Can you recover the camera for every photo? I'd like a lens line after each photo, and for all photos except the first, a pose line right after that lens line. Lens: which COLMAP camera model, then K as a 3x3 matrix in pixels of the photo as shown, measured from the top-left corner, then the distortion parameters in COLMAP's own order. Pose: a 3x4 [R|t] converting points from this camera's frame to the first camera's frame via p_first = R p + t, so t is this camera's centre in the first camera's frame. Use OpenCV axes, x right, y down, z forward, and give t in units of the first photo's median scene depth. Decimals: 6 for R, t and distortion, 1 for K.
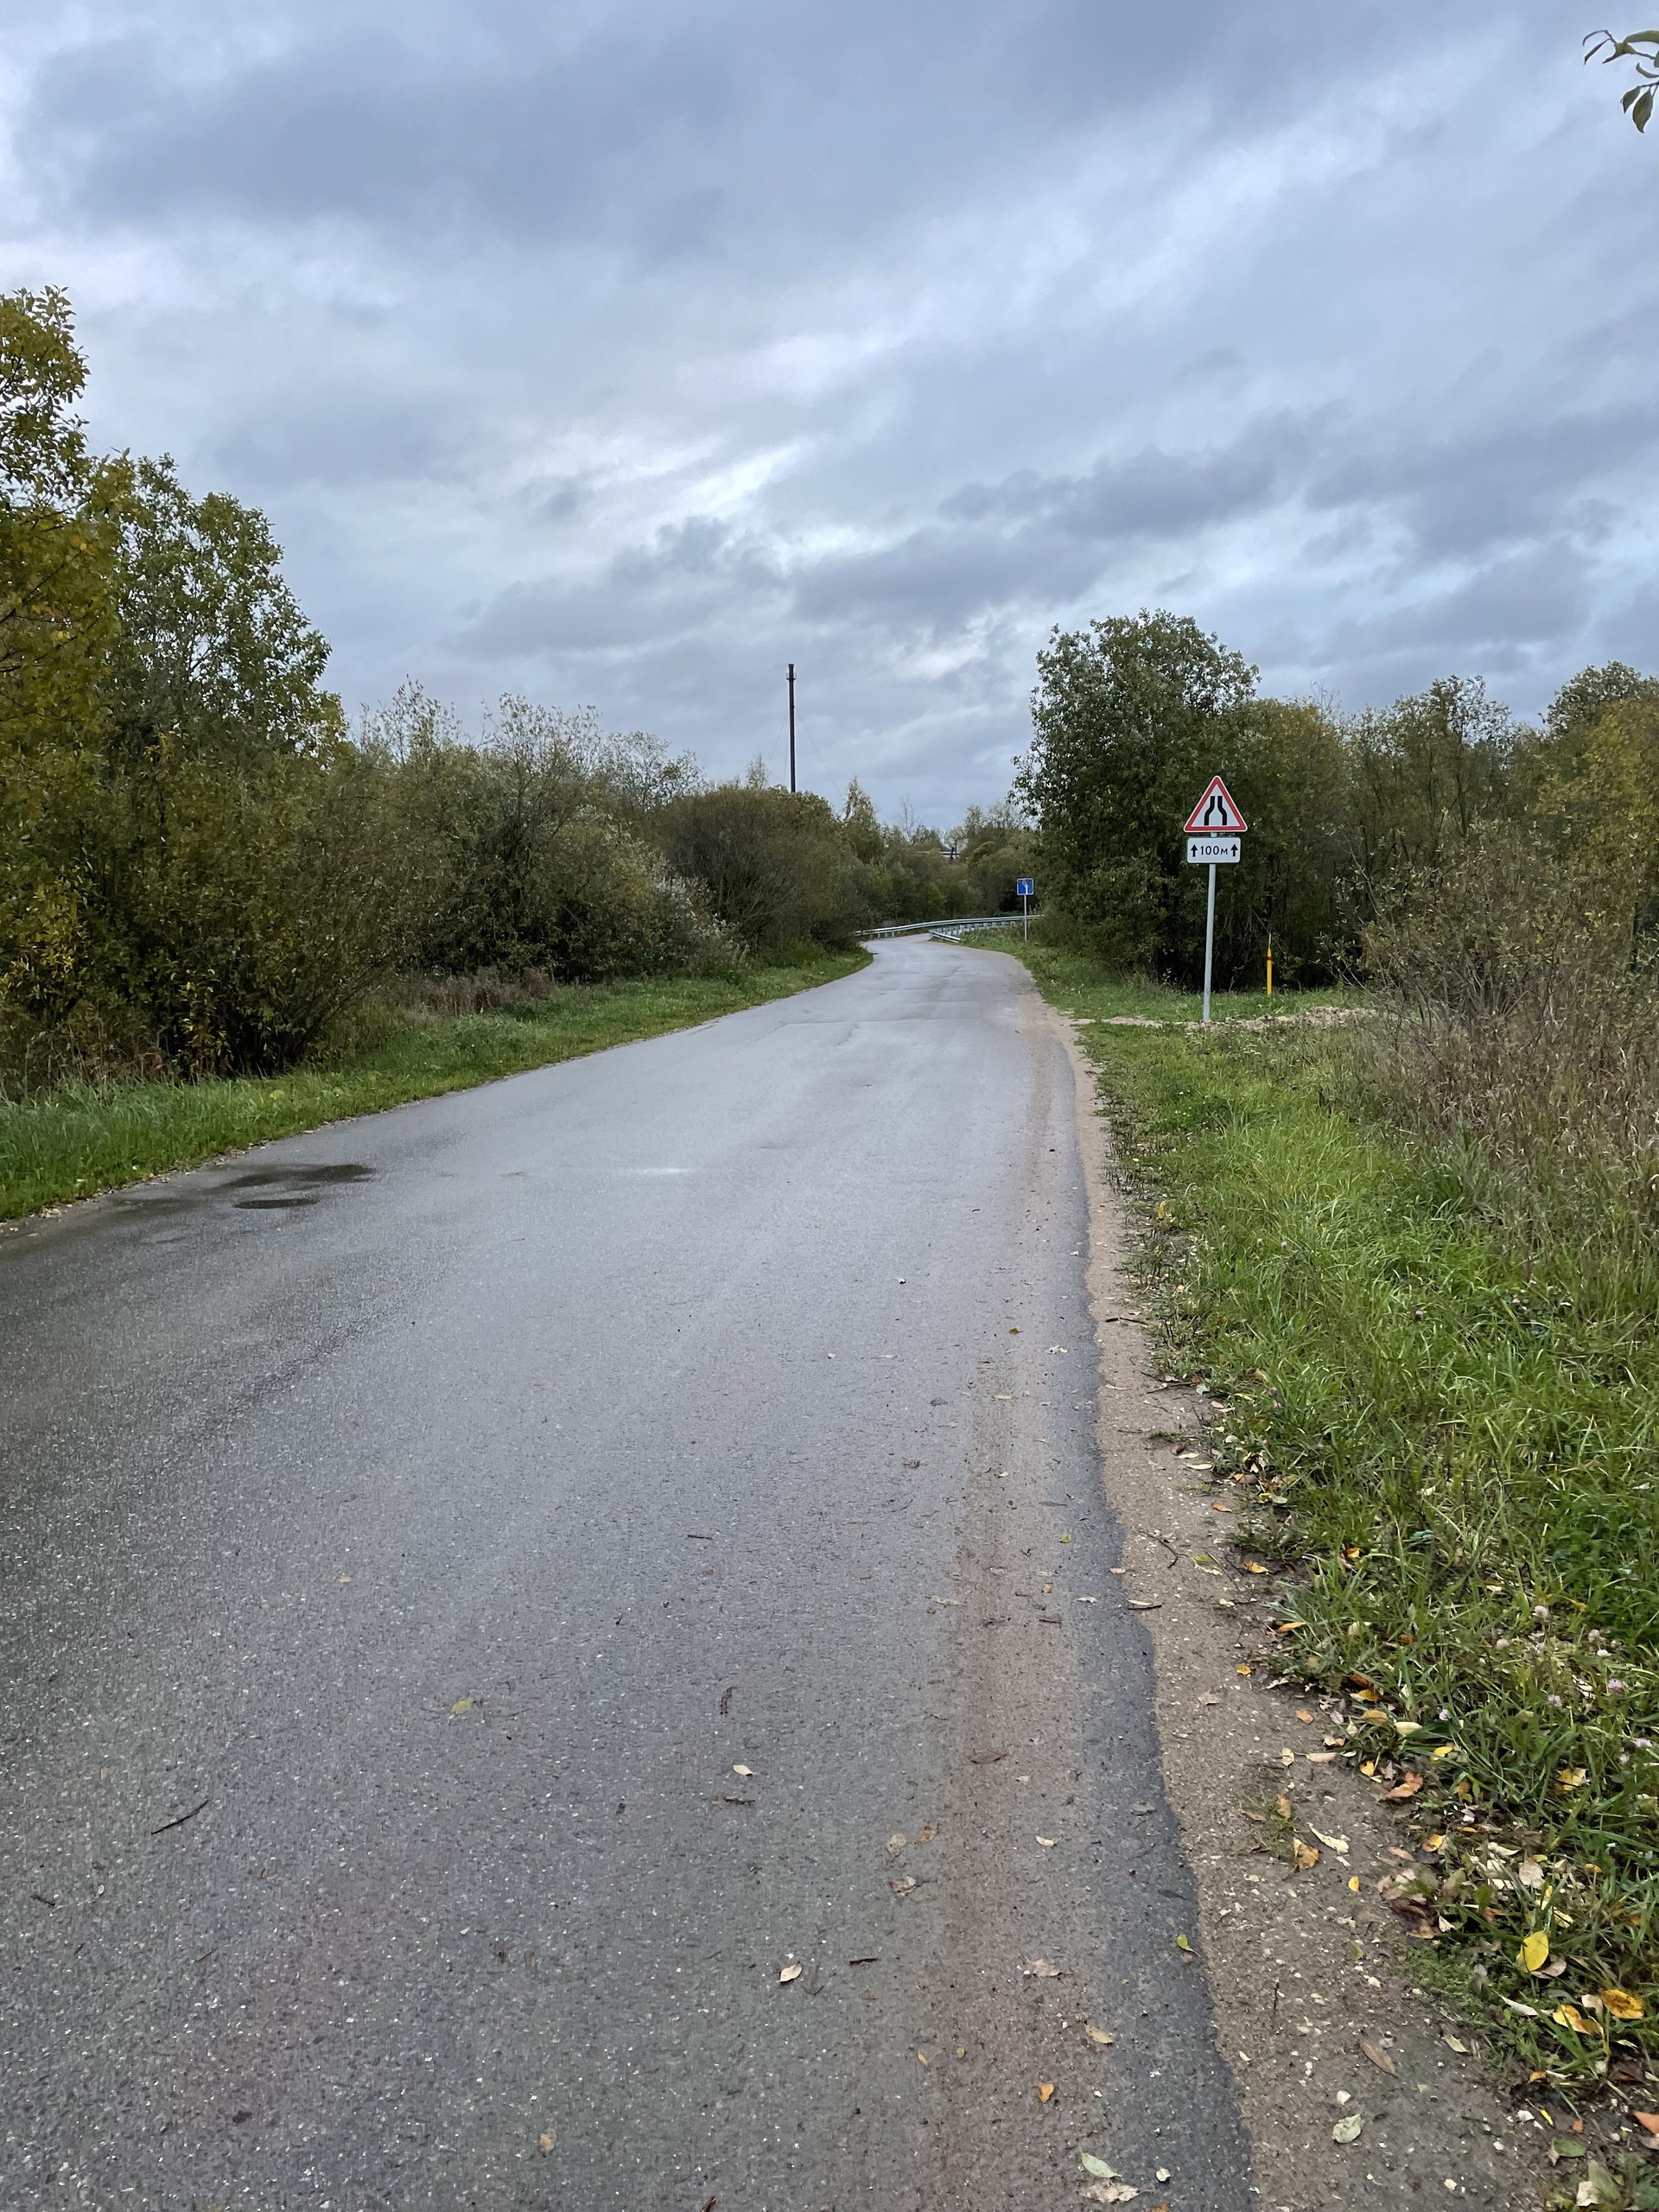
lens RADIAL K [[1655.6, 0, 822.8], [0, 1655.6, 1137.3], [0, 0, 1]] dist [0.104632, -0.120083]
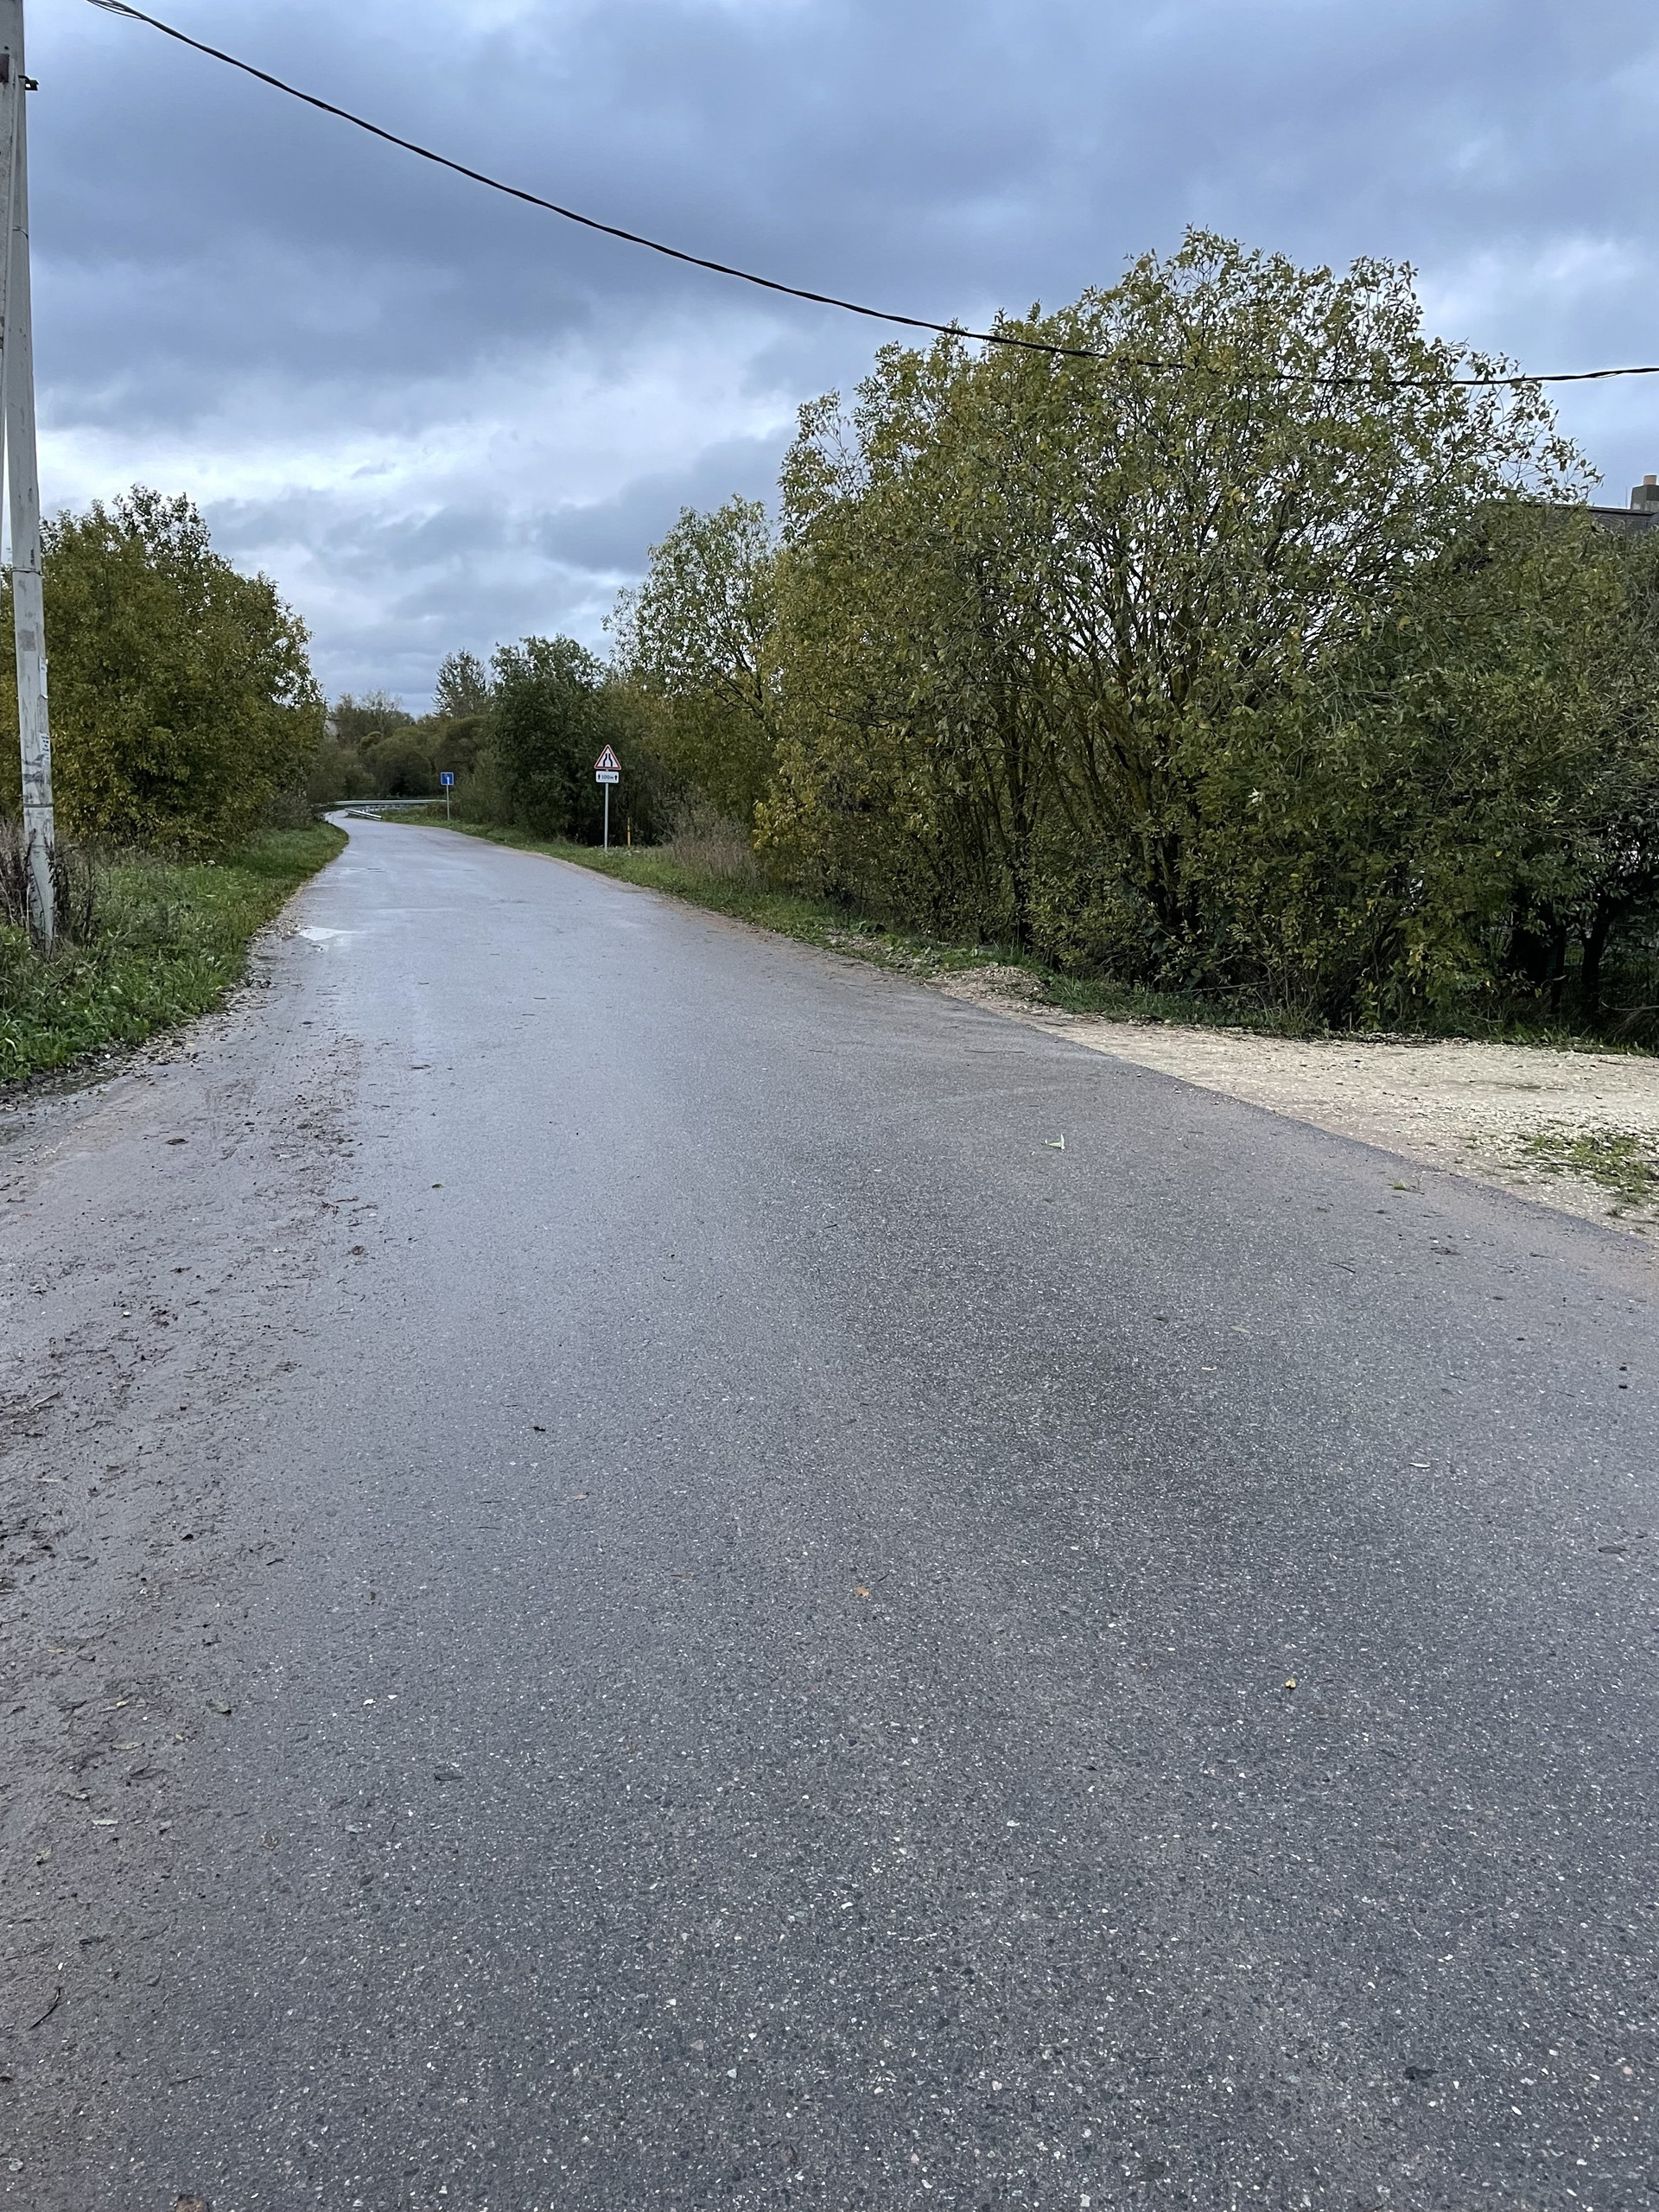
lens RADIAL K [[1664.9, 0, 829.5], [0, 1664.9, 1106.0], [0, 0, 1]] dist [0.004893, -0.119225]
pose [[0.921743, -0.043679, 0.385334, -0.238471], [0.024419, 0.998202, 0.054738, 0.099760], [-0.387032, -0.041045, 0.921152, -0.768842]]
